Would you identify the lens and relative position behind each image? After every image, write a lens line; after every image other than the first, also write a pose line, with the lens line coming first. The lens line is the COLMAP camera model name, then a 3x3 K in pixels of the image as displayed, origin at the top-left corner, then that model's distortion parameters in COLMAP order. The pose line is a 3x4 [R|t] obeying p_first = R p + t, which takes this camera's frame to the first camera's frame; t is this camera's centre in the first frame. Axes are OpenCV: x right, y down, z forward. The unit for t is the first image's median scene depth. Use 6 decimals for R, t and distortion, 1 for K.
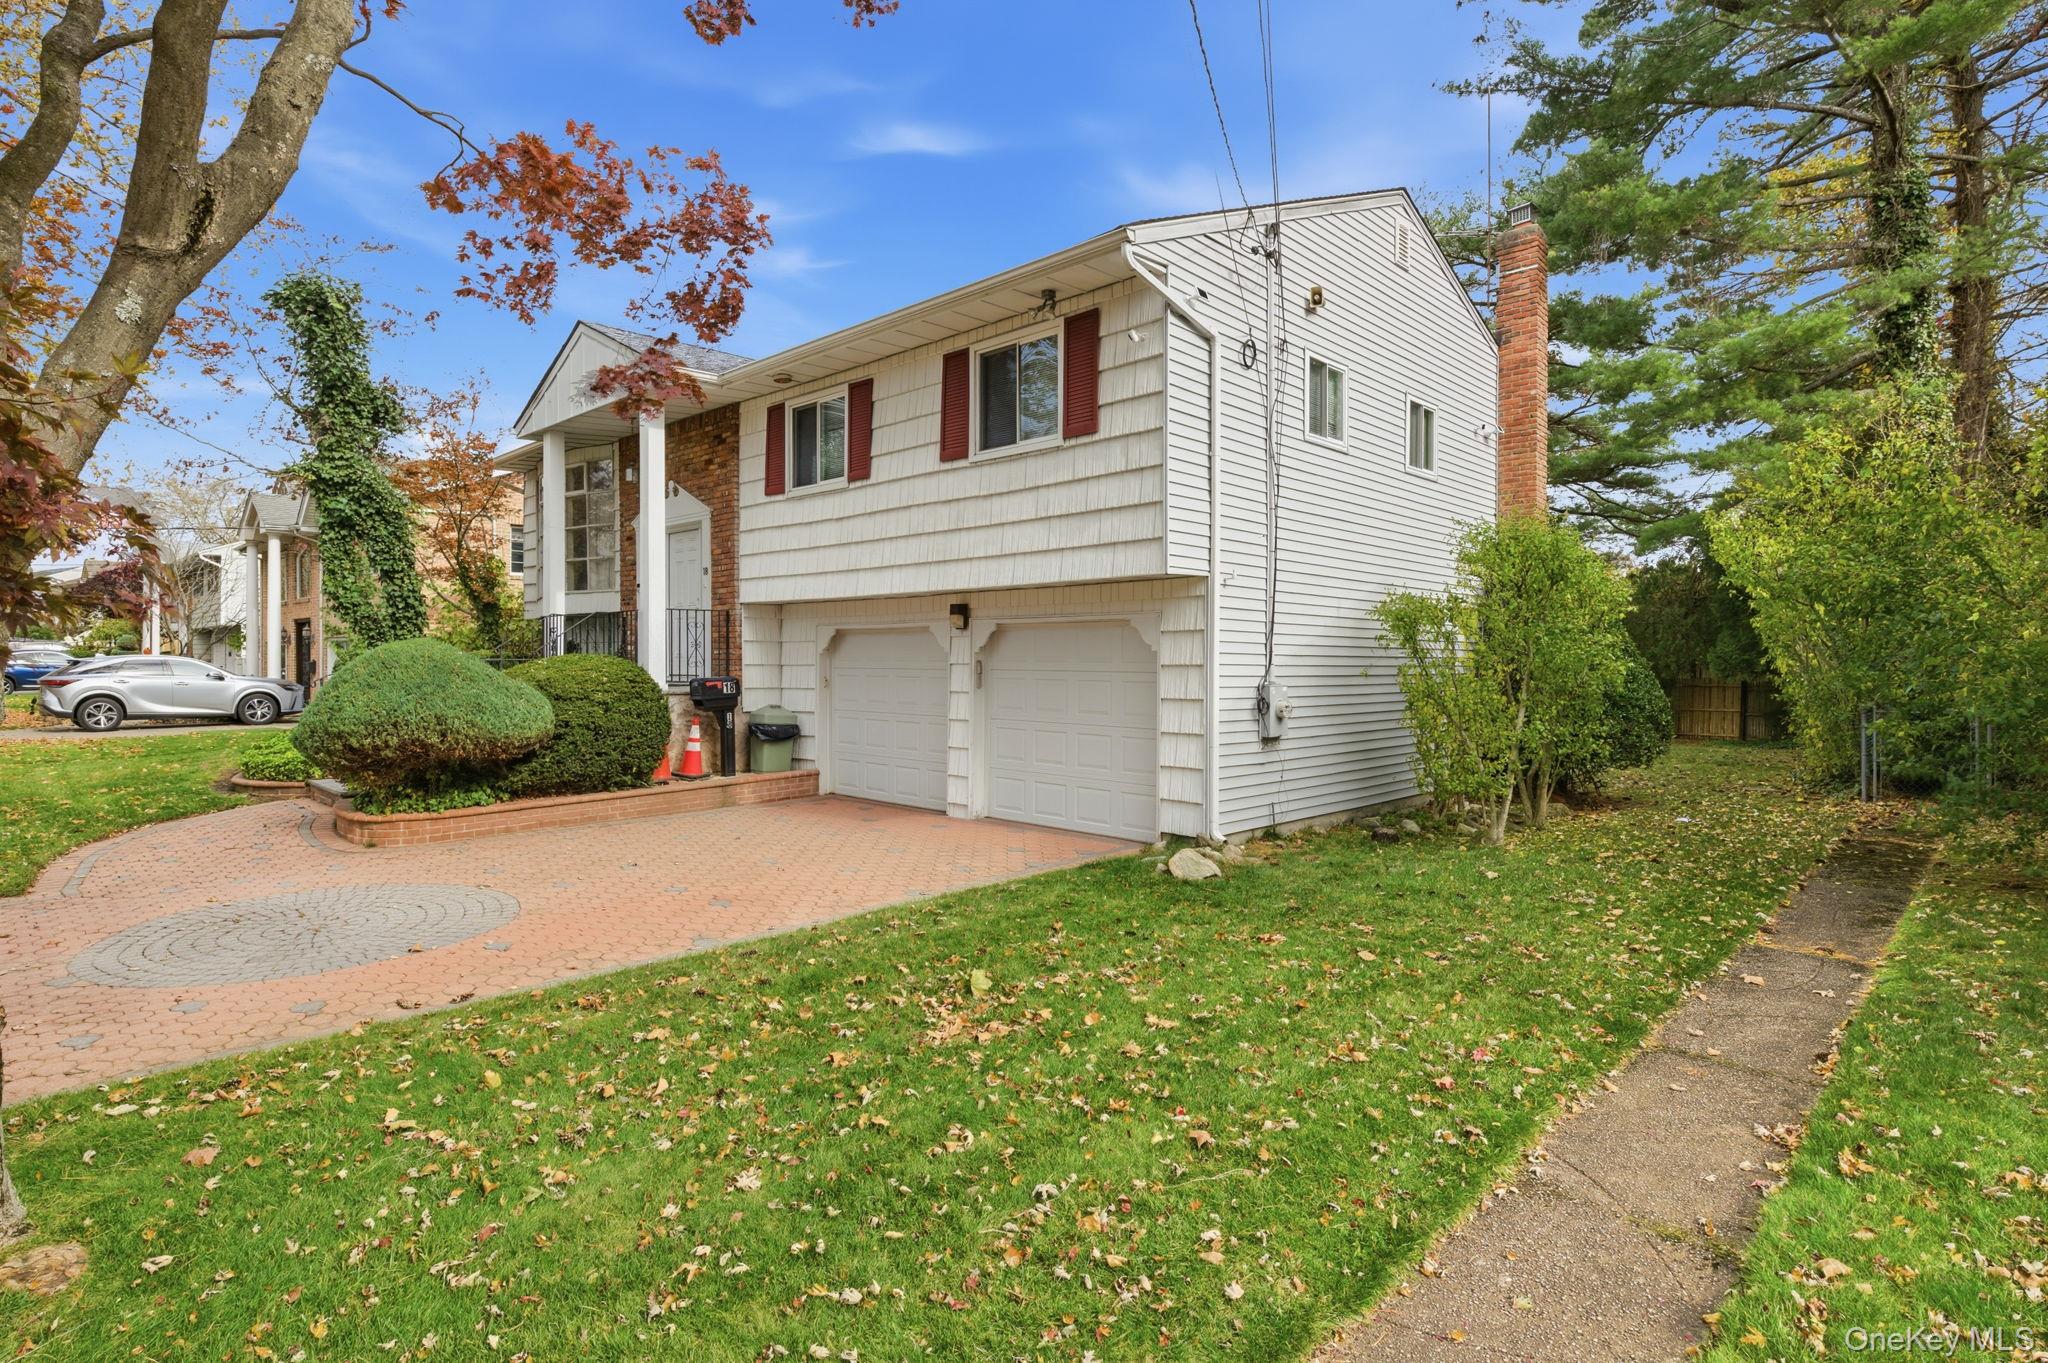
lens RADIAL K [[1052.8, 0, 1024.0], [0, 1052.8, 681.5], [0, 0, 1]] dist [0.000150, -0.000060]
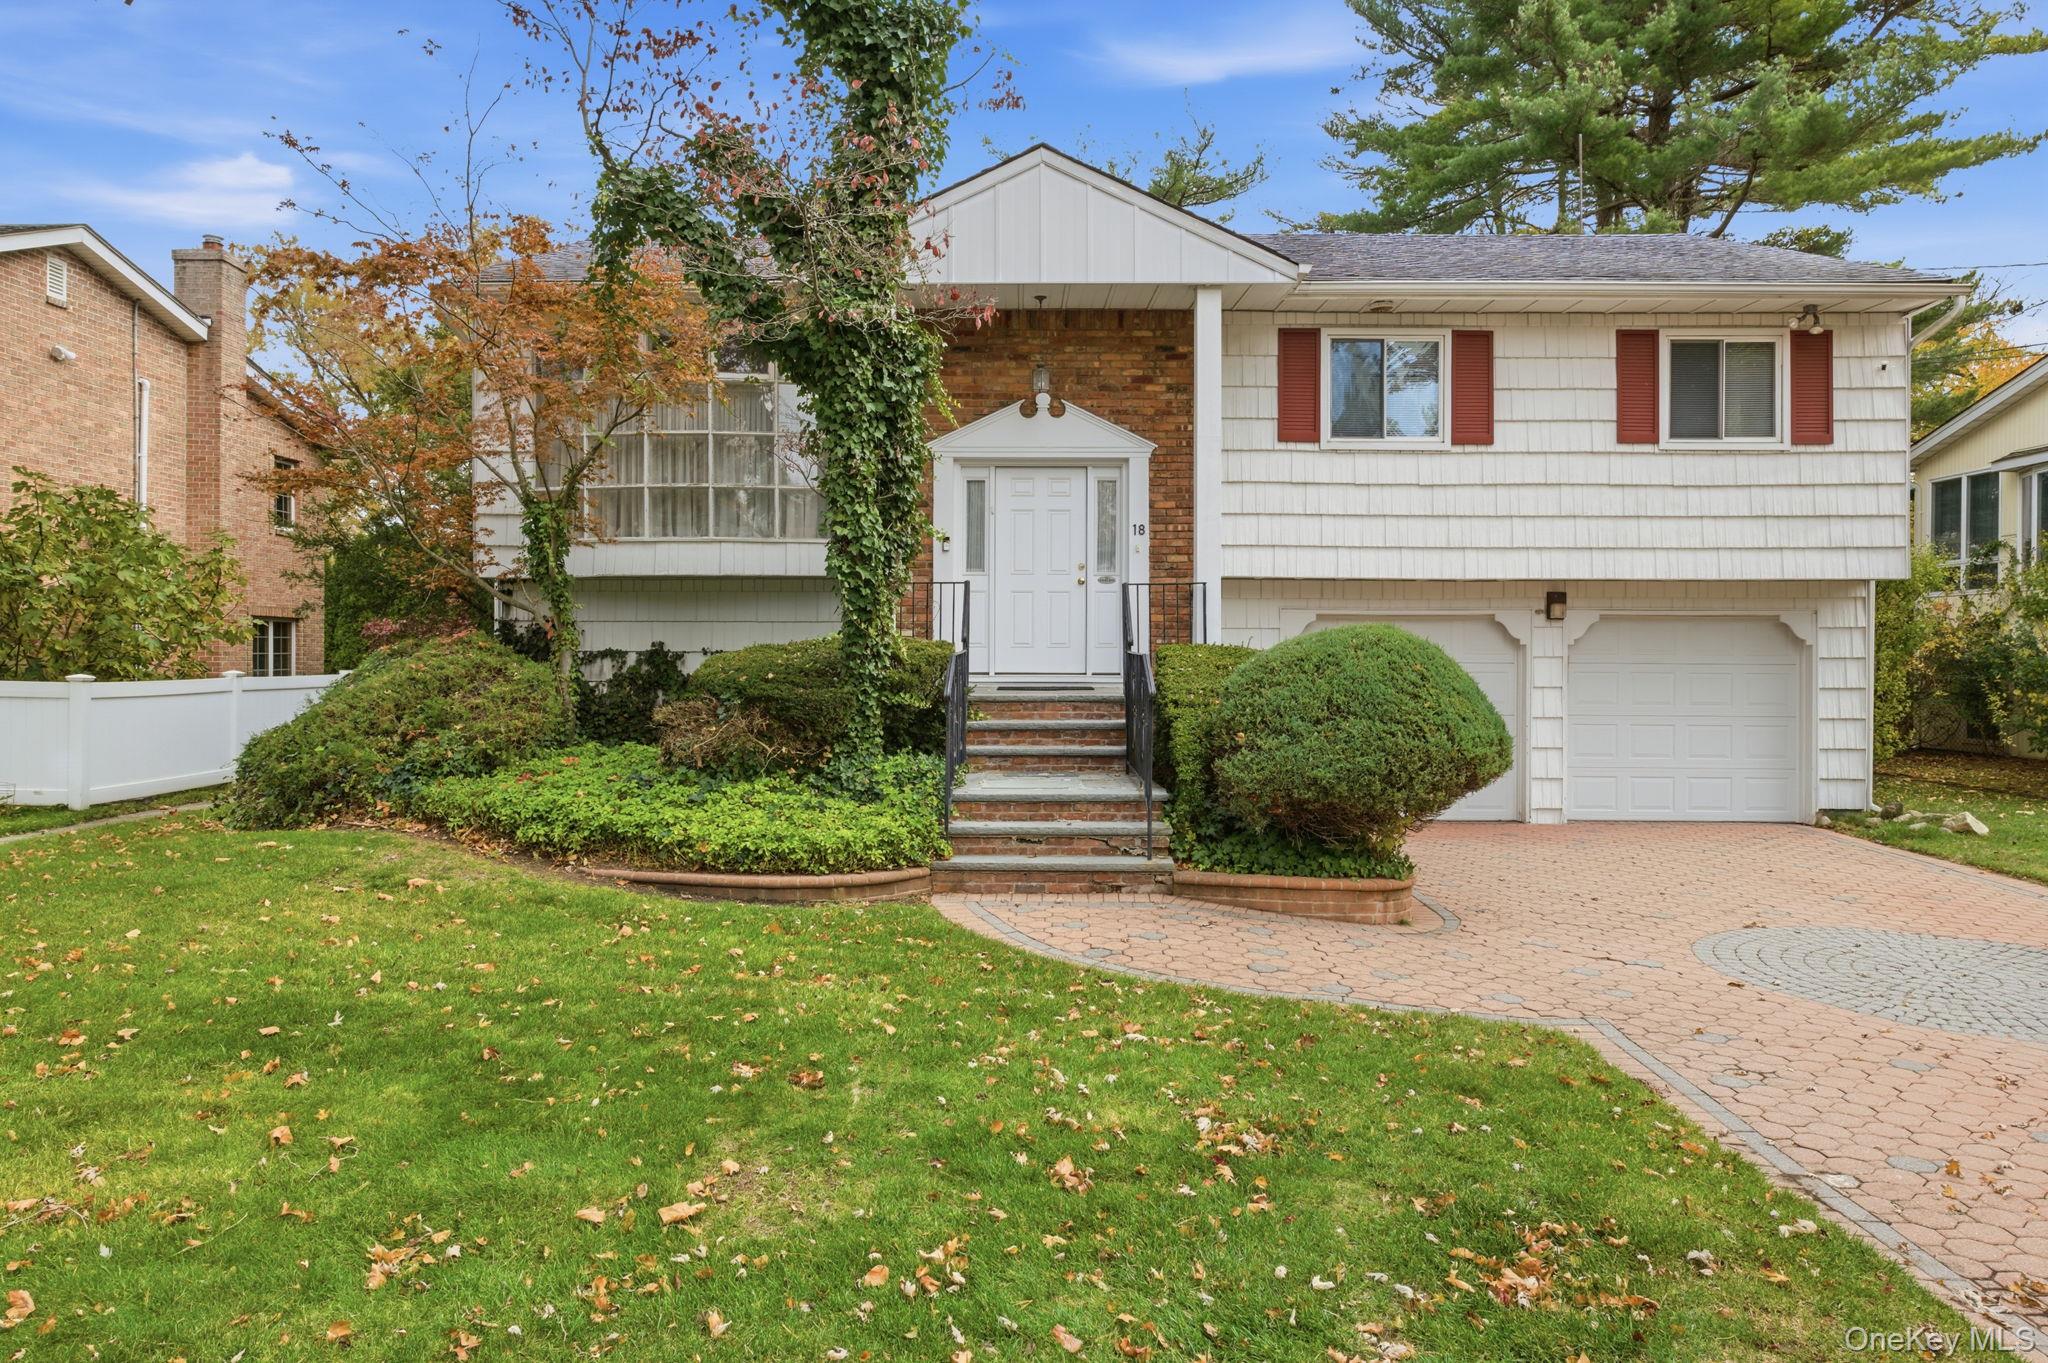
lens RADIAL K [[807.6, 0, 1031.0], [0, 807.6, 664.3], [0, 0, 1]] dist [-0.001493, -0.000139]
pose [[0.720661, 0.002443, 0.693283, -0.943945], [0.013204, 0.999764, -0.017248, -0.005941], [-0.693162, 0.021585, 0.720459, 0.843414]]
